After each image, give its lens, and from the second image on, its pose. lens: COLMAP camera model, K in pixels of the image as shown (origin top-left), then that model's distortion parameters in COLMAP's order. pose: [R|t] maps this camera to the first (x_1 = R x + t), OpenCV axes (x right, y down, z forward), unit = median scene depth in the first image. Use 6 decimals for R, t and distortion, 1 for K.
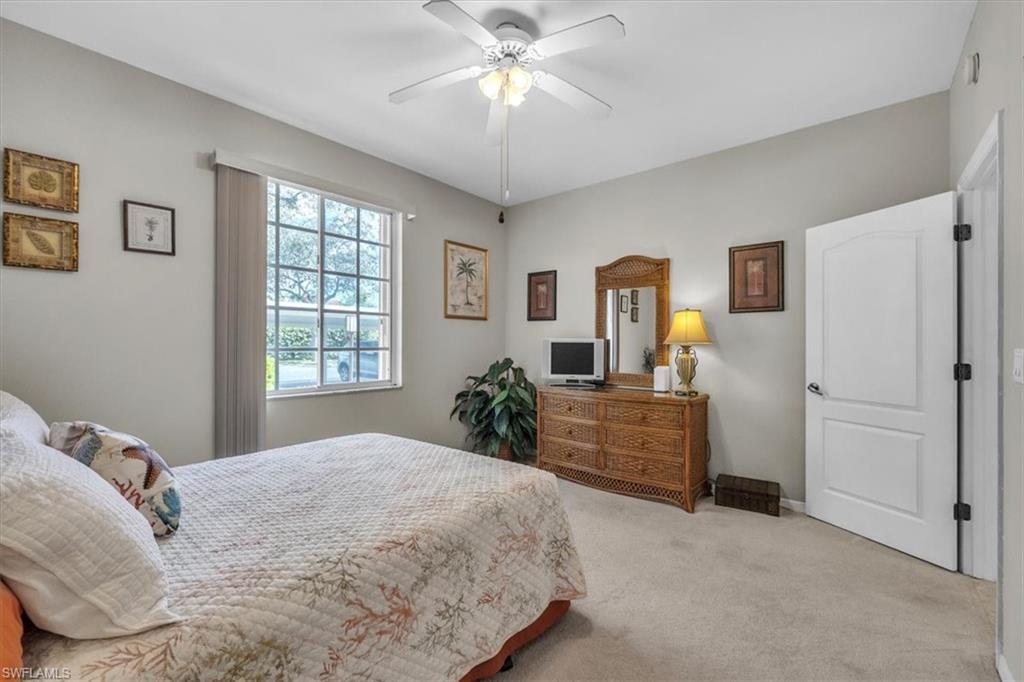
lens RADIAL K [[432.8, 0, 512.0], [0, 432.8, 341.0], [0, 0, 1]] dist [0.001194, 0.000120]
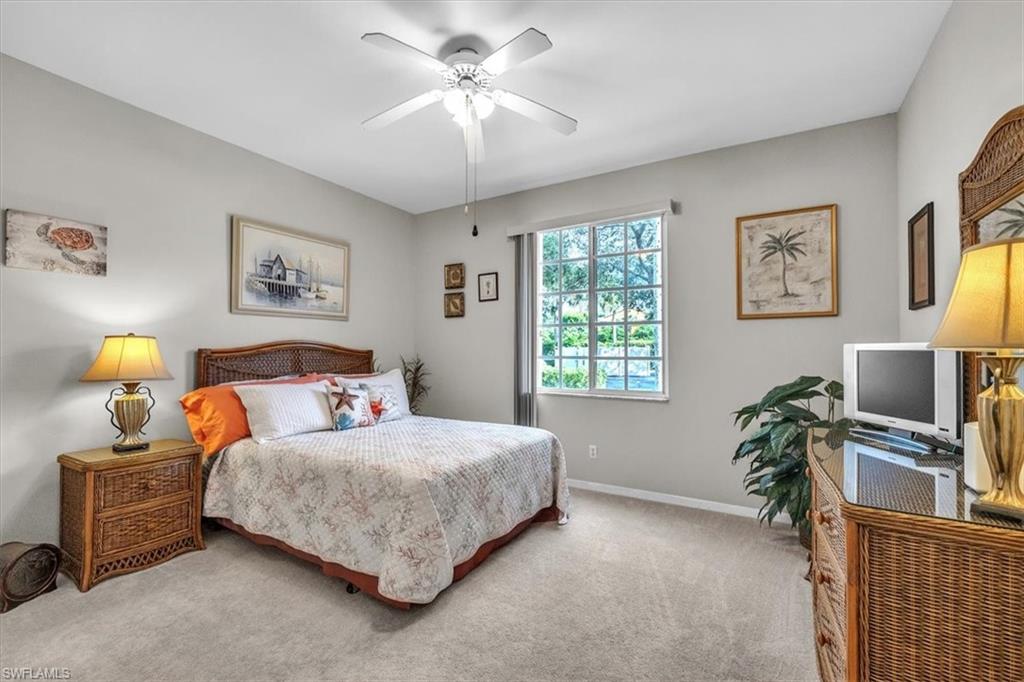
lens RADIAL K [[438.0, 0, 516.2], [0, 438.0, 343.1], [0, 0, 1]] dist [0.000655, -0.000232]
pose [[0.151378, -0.024471, -0.988173, 0.672888], [0.000954, 0.999697, -0.024611, 0.007874], [0.988475, 0.002783, 0.151356, 0.613382]]
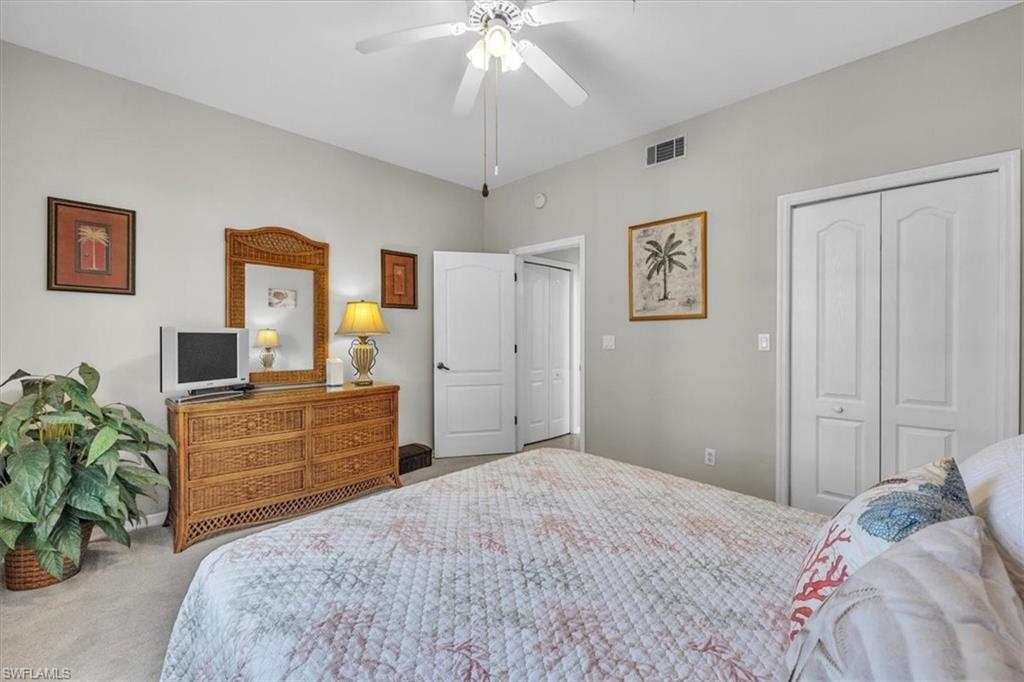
lens RADIAL K [[432.8, 0, 512.0], [0, 432.8, 341.0], [0, 0, 1]] dist [0.001194, 0.000120]
pose [[0.085400, -0.013550, 0.996255, -0.592374], [-0.001919, 0.999903, 0.013764, 0.006668], [-0.996345, -0.003087, 0.085366, 0.568073]]
